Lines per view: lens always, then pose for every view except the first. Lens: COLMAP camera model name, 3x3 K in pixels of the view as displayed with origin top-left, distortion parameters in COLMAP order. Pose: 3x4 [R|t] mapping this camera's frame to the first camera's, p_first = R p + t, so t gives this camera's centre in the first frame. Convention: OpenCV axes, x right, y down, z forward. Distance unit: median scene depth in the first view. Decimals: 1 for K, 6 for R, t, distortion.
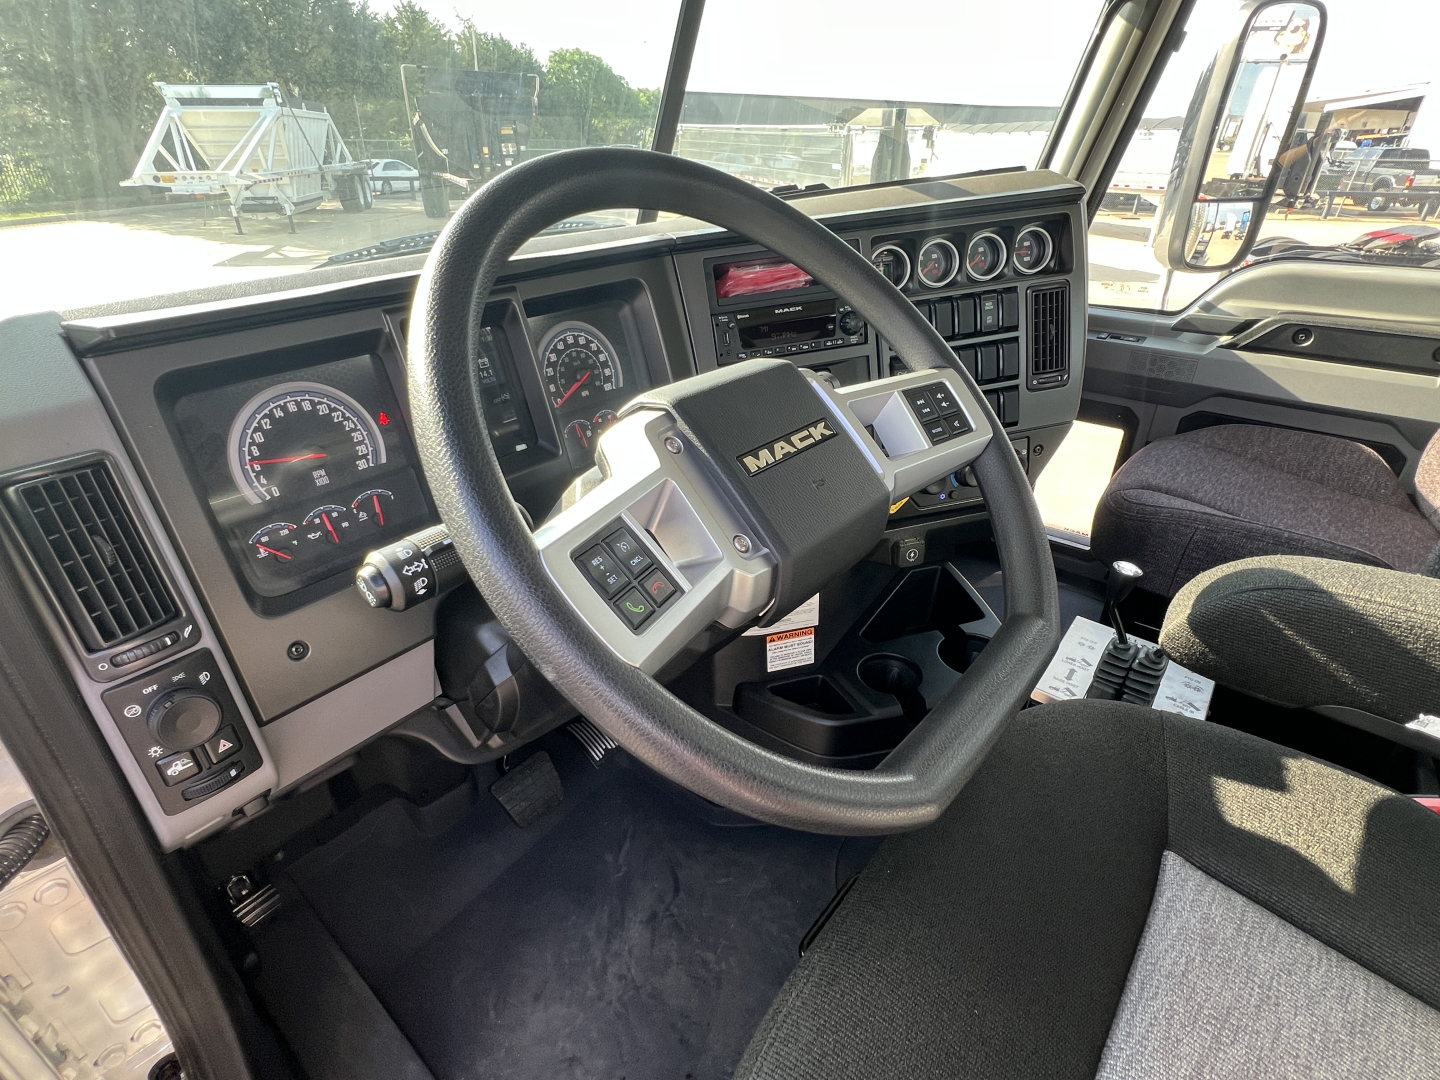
lens RADIAL K [[739.0, 0, 720.0], [0, 739.0, 540.0], [0, 0, 1]] dist [0.004371, -0.000092]
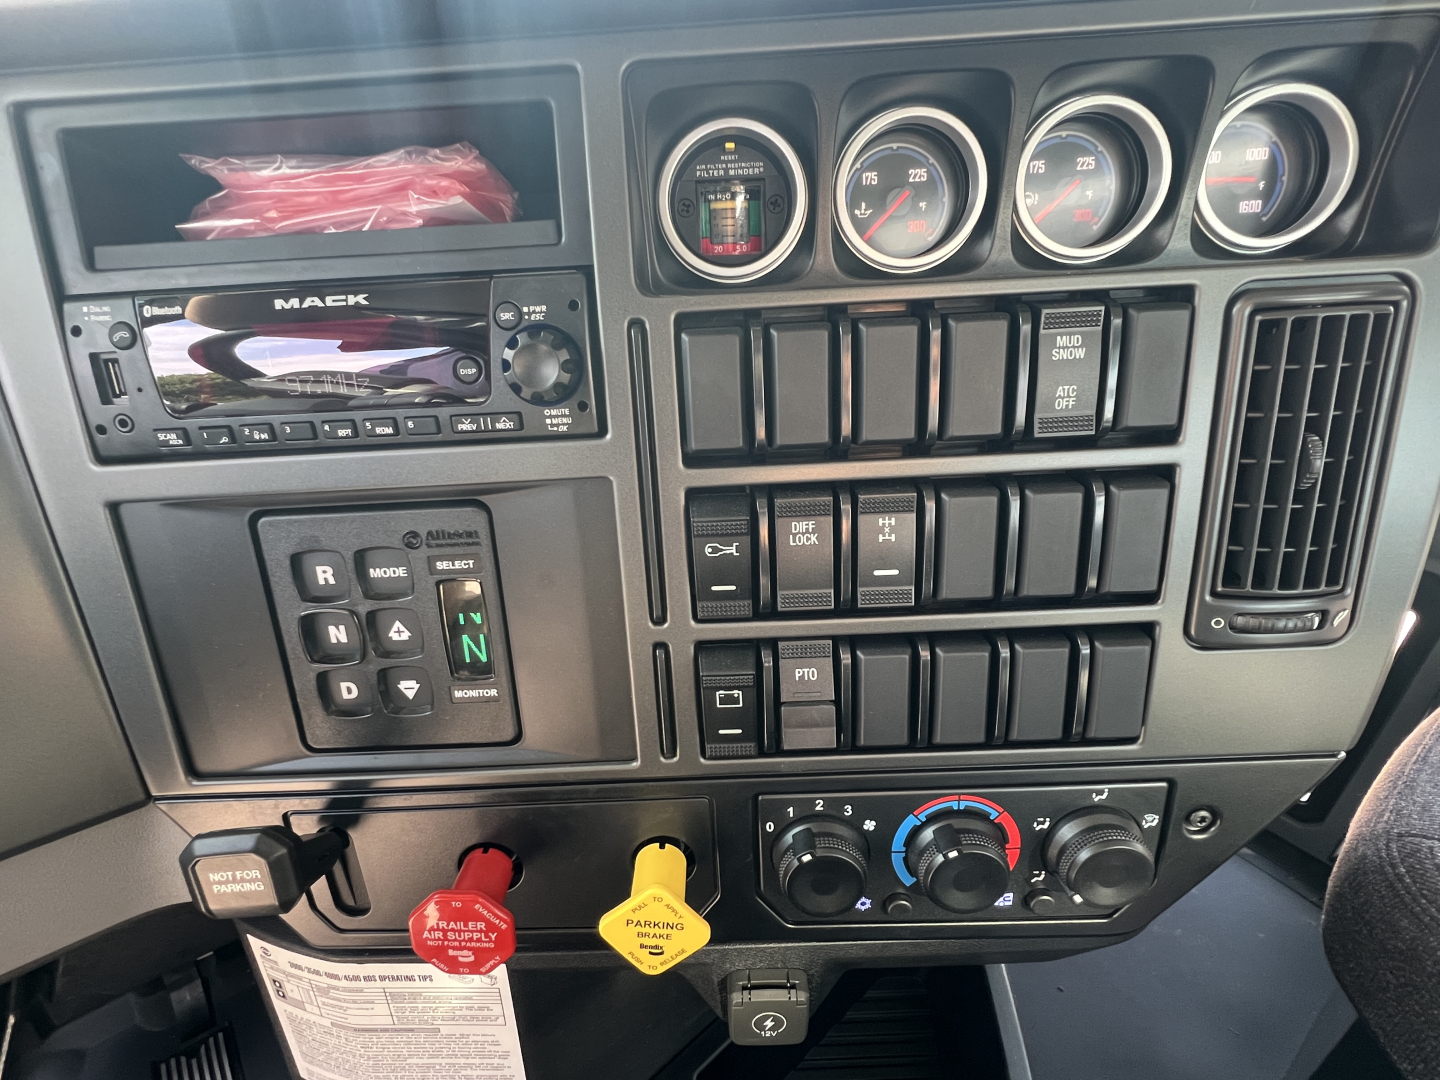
lens RADIAL K [[739.0, 0, 720.0], [0, 739.0, 540.0], [0, 0, 1]] dist [0.004371, -0.000092]
pose [[0.968304, 0.141738, -0.205665, 0.300084], [-0.142882, 0.989696, 0.009357, -0.226379], [0.204872, 0.020326, 0.978578, 0.694930]]
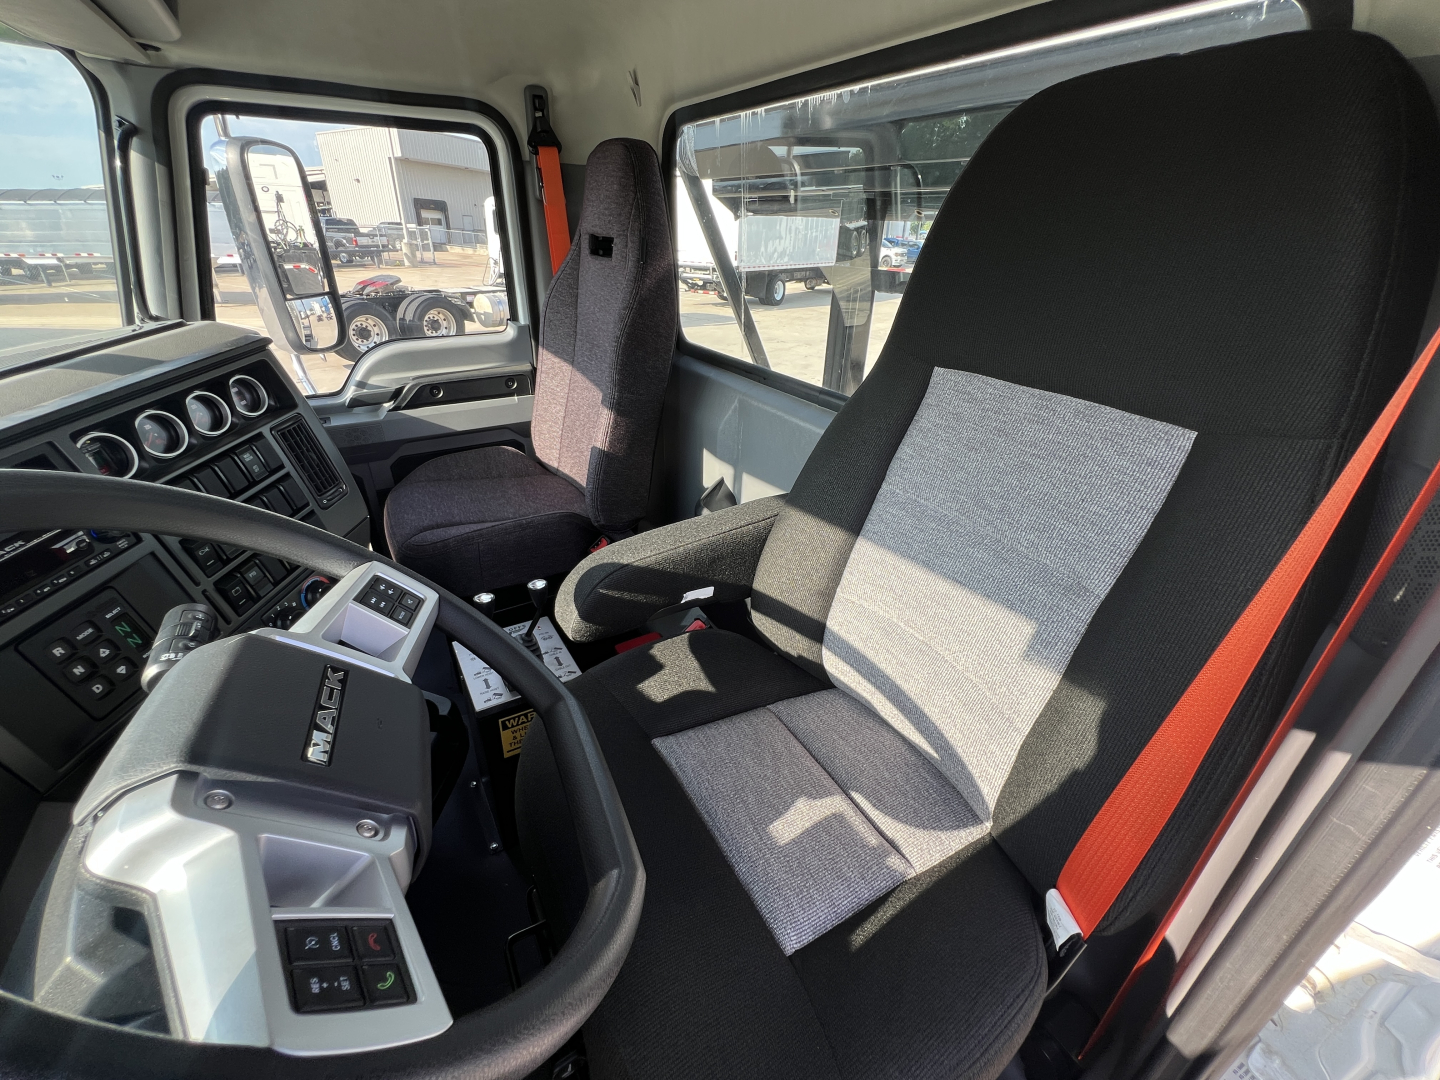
lens RADIAL K [[587.7, 0, 714.1], [0, 587.7, 539.6], [0, 0, 1]] dist [0.001340, 0.000048]
pose [[0.362622, -0.447925, 0.817232, -0.127229], [0.433518, 0.857339, 0.277547, -0.159011], [-0.824965, 0.253640, 0.505074, 0.064557]]
